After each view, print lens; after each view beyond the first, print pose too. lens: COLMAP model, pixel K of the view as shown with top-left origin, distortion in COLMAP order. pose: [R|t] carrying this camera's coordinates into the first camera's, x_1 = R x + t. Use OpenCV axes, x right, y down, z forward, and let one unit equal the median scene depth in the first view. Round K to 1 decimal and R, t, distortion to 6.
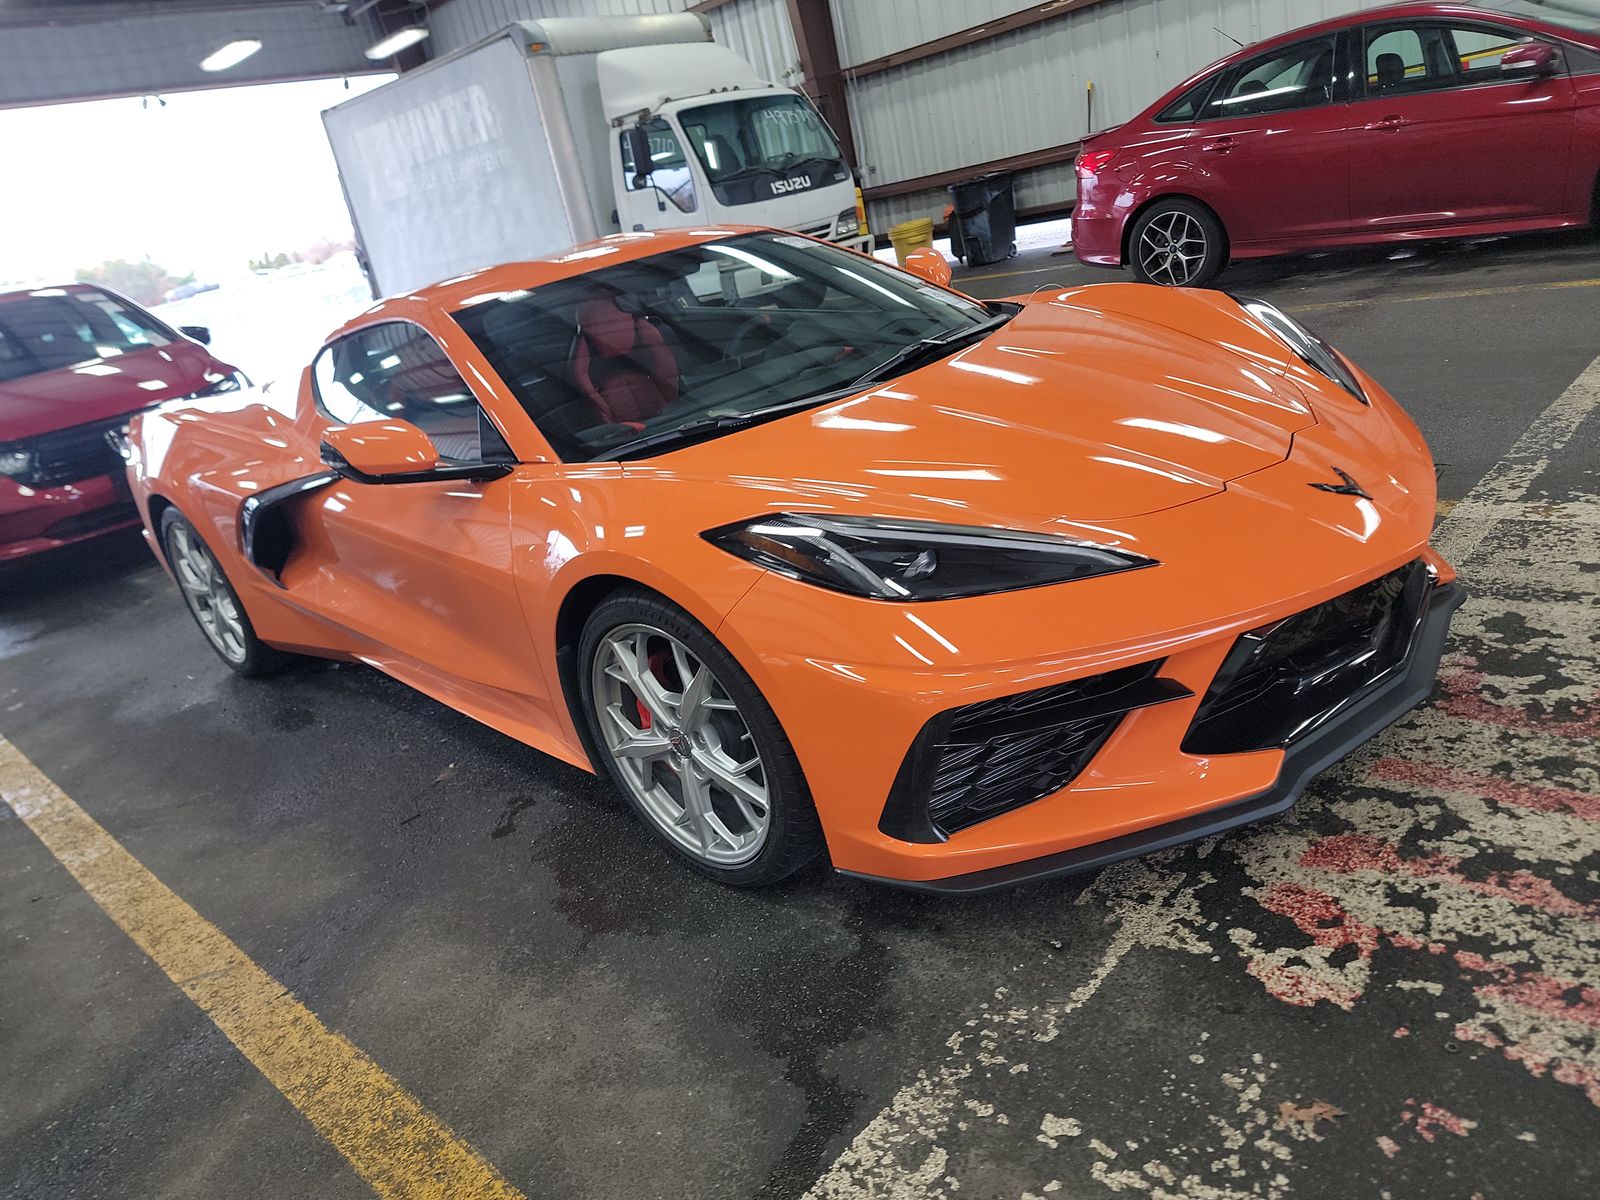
lens RADIAL K [[1093.2, 0, 812.6], [0, 1093.2, 603.2], [0, 0, 1]] dist [0.079344, -0.068365]
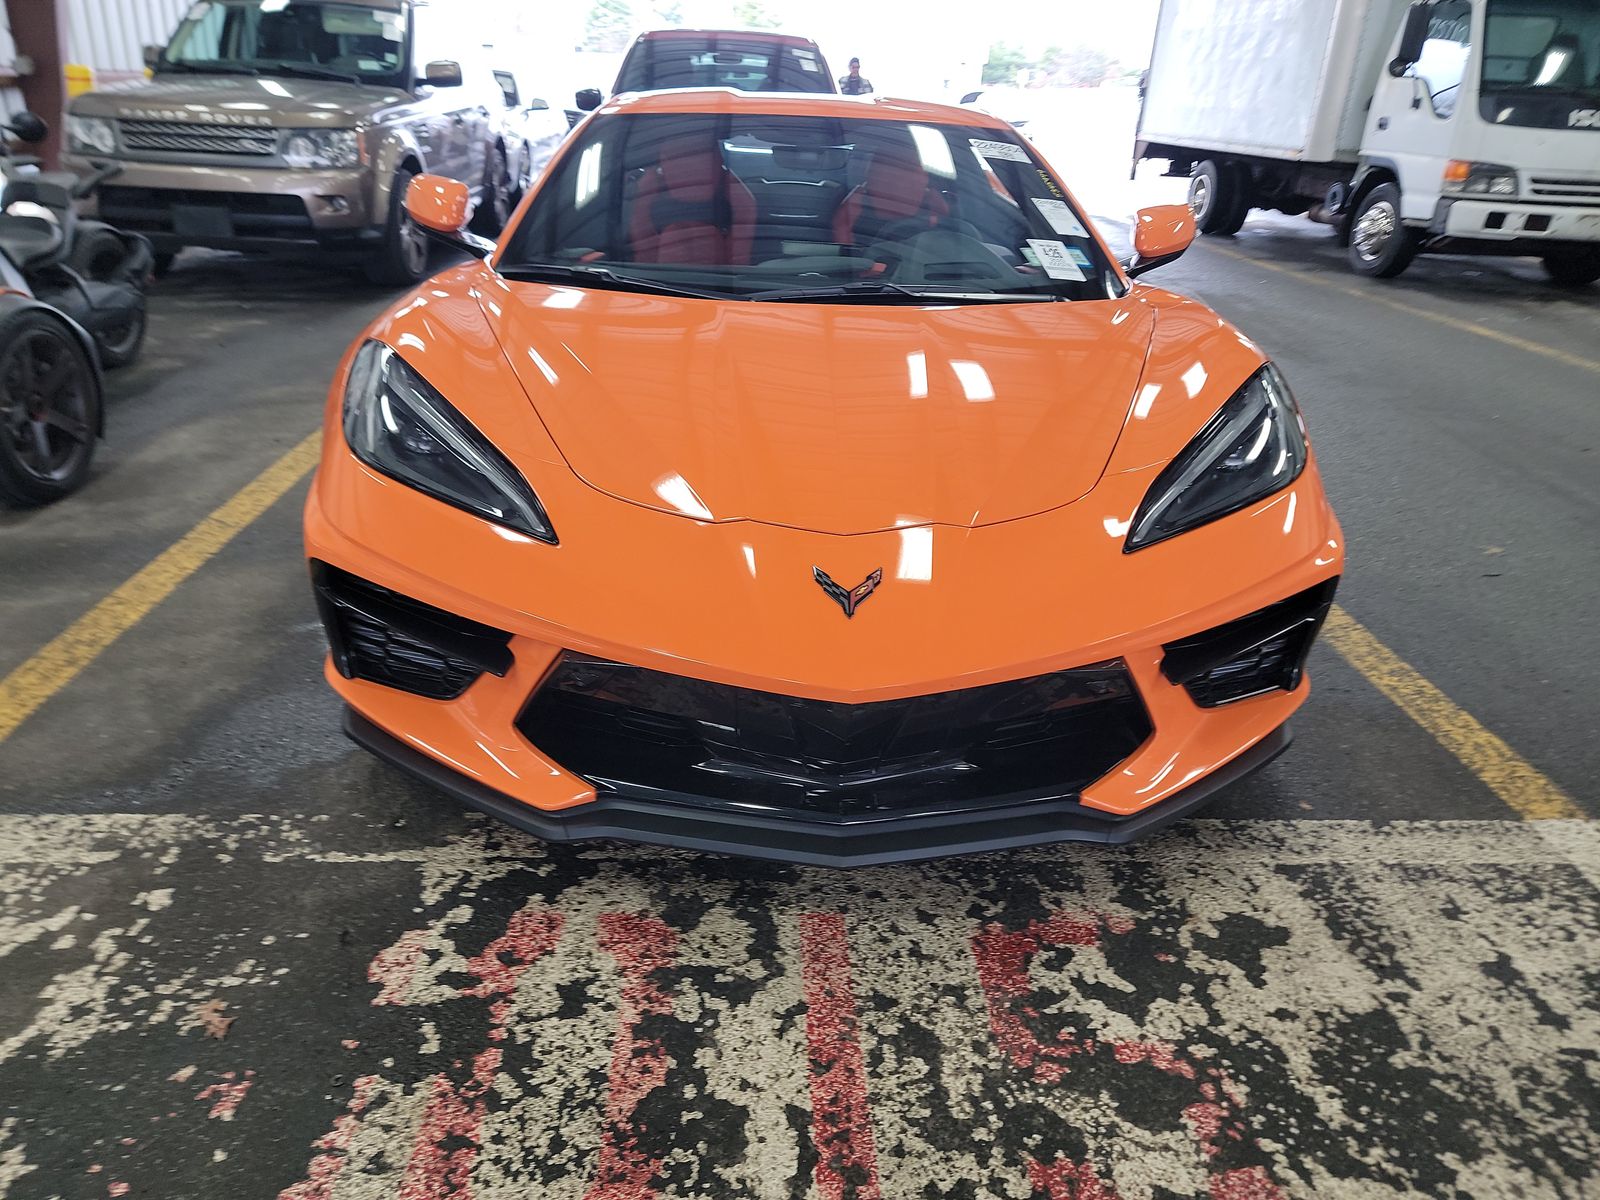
lens RADIAL K [[1089.5, 0, 800.0], [0, 1089.5, 600.0], [0, 0, 1]] dist [0.072986, -0.062372]
pose [[0.703726, 0.489456, -0.514979, 0.975801], [-0.418712, 0.871305, 0.255945, -0.326535], [0.573977, 0.035512, 0.818101, 0.359528]]
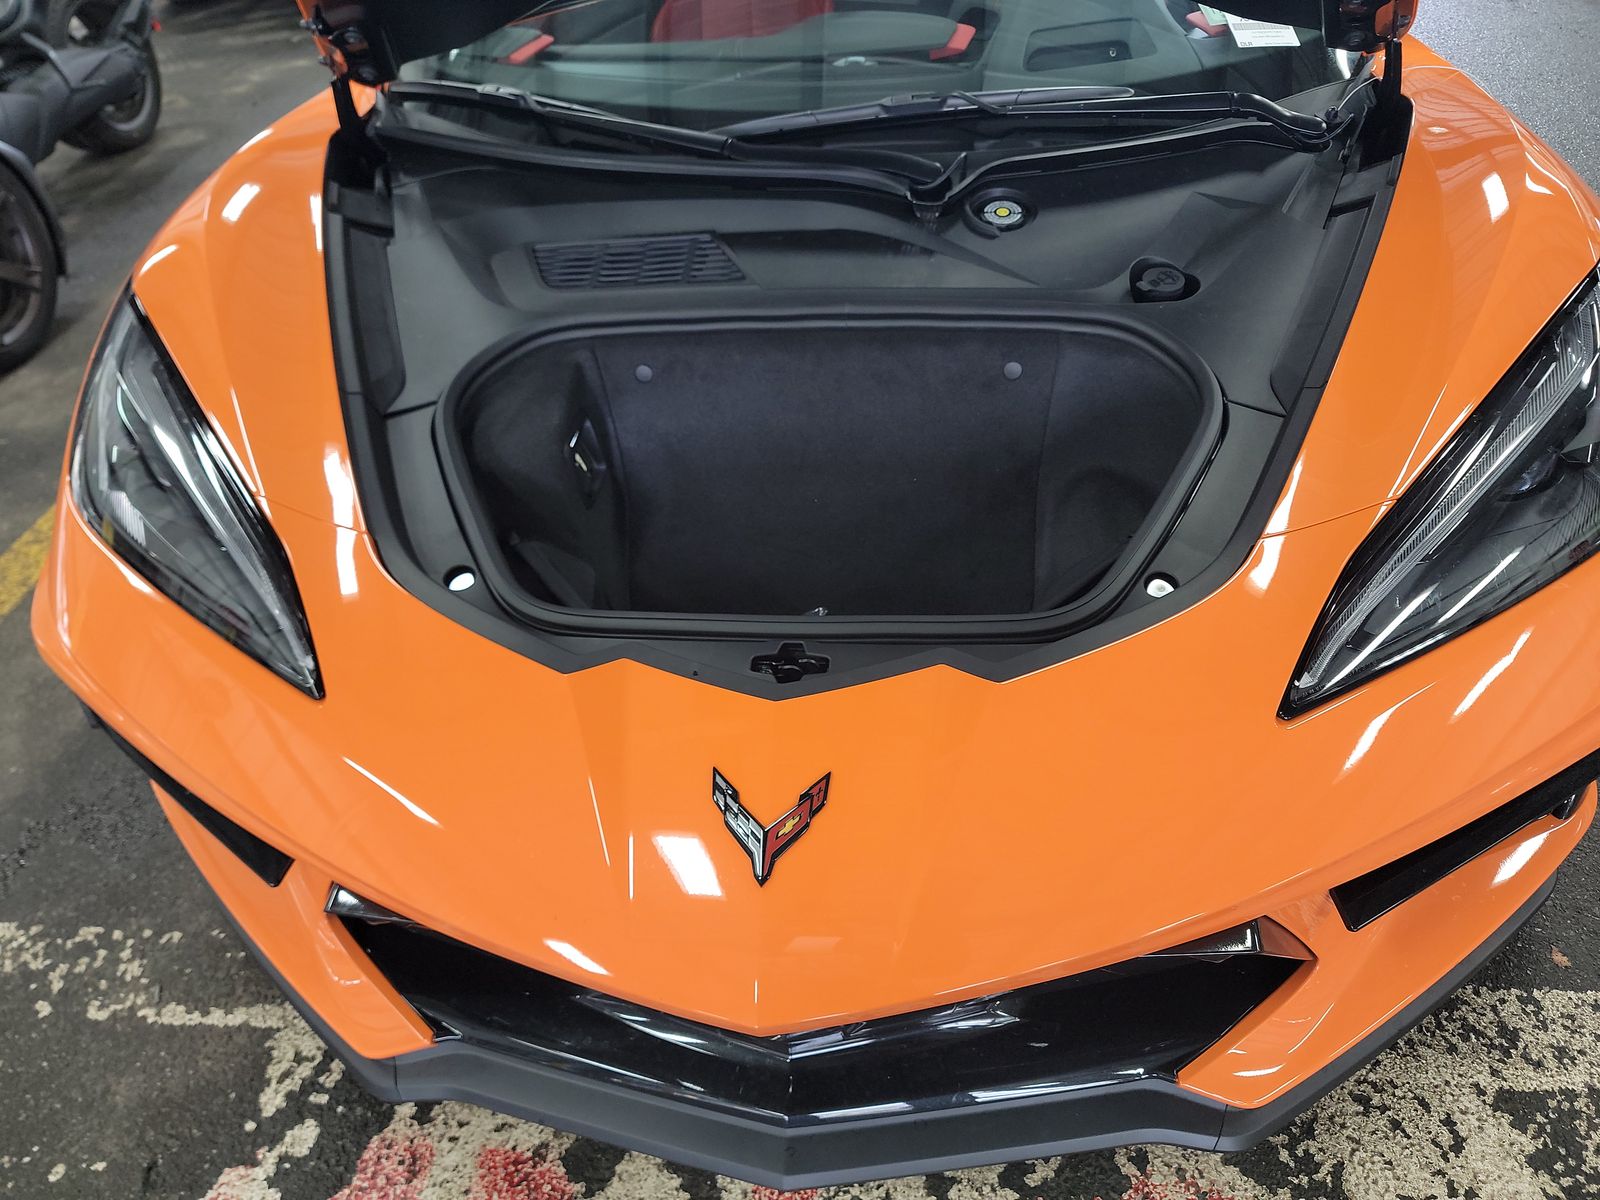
lens RADIAL K [[1093.2, 0, 812.6], [0, 1093.2, 603.2], [0, 0, 1]] dist [0.079344, -0.068365]
pose [[0.629595, 0.622860, -0.464387, 0.727384], [-0.354209, 0.762111, 0.541962, -0.496172], [0.691481, -0.176727, 0.700444, 0.781916]]
